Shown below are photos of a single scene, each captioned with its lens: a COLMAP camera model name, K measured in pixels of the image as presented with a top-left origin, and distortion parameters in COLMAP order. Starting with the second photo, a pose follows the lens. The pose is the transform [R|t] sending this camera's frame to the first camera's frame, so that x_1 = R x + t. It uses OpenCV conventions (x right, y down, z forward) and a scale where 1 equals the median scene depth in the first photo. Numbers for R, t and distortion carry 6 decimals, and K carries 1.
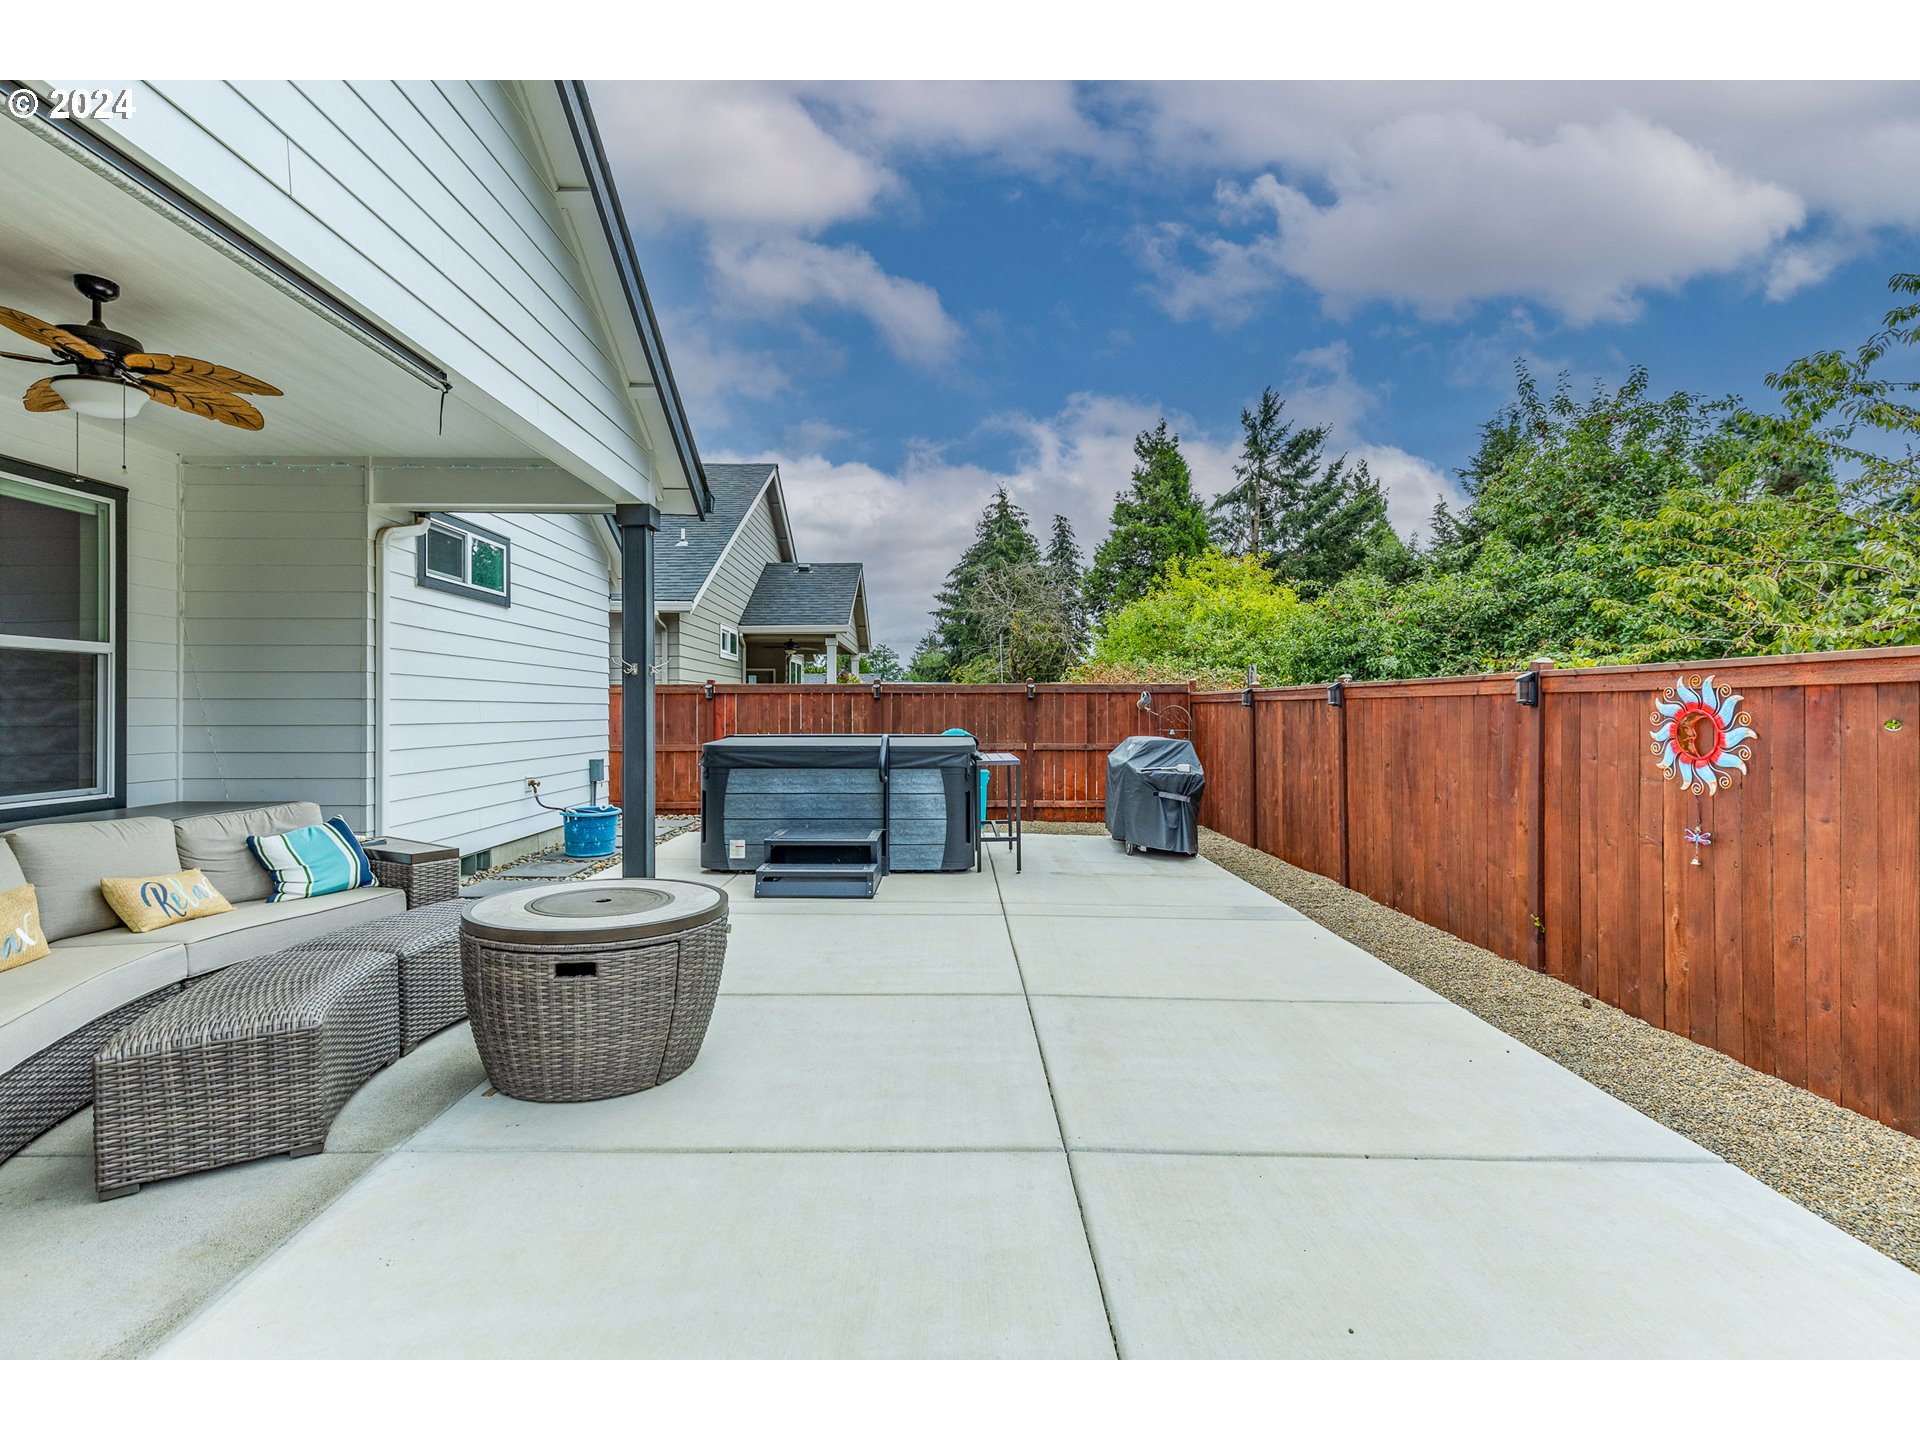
lens RADIAL K [[886.9, 0, 961.9], [0, 886.9, 709.2], [0, 0, 1]] dist [0.009370, -0.000531]
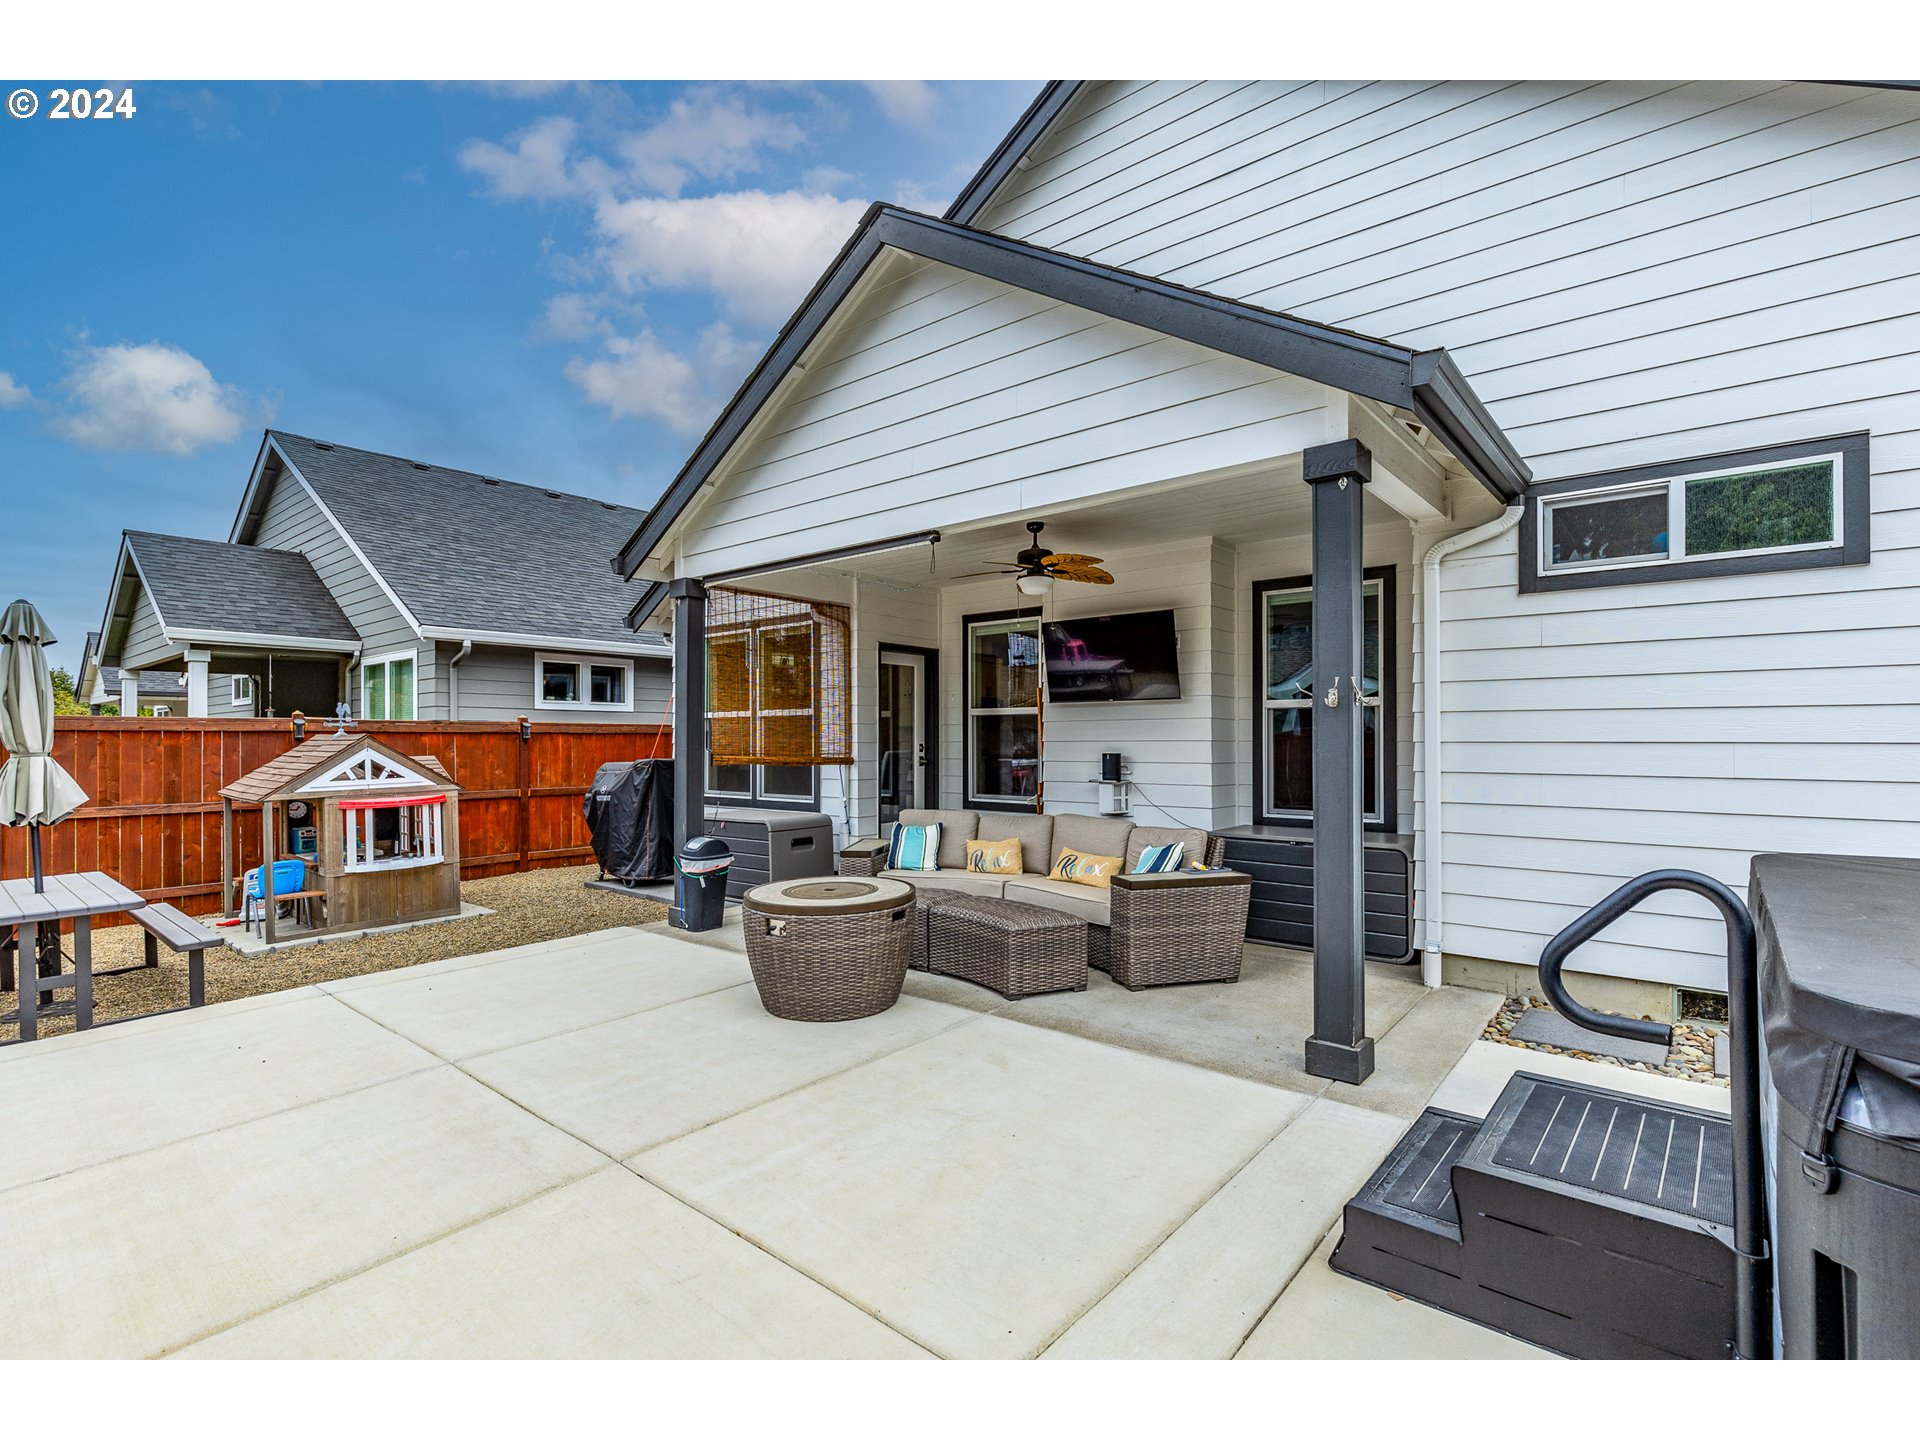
lens RADIAL K [[897.1, 0, 965.1], [0, 897.1, 738.0], [0, 0, 1]] dist [0.030065, -0.022218]
pose [[-0.647930, 0.001214, -0.761699, 0.301077], [0.003557, 0.999993, -0.001432, -0.014734], [0.761691, -0.003637, -0.647930, 1.147897]]
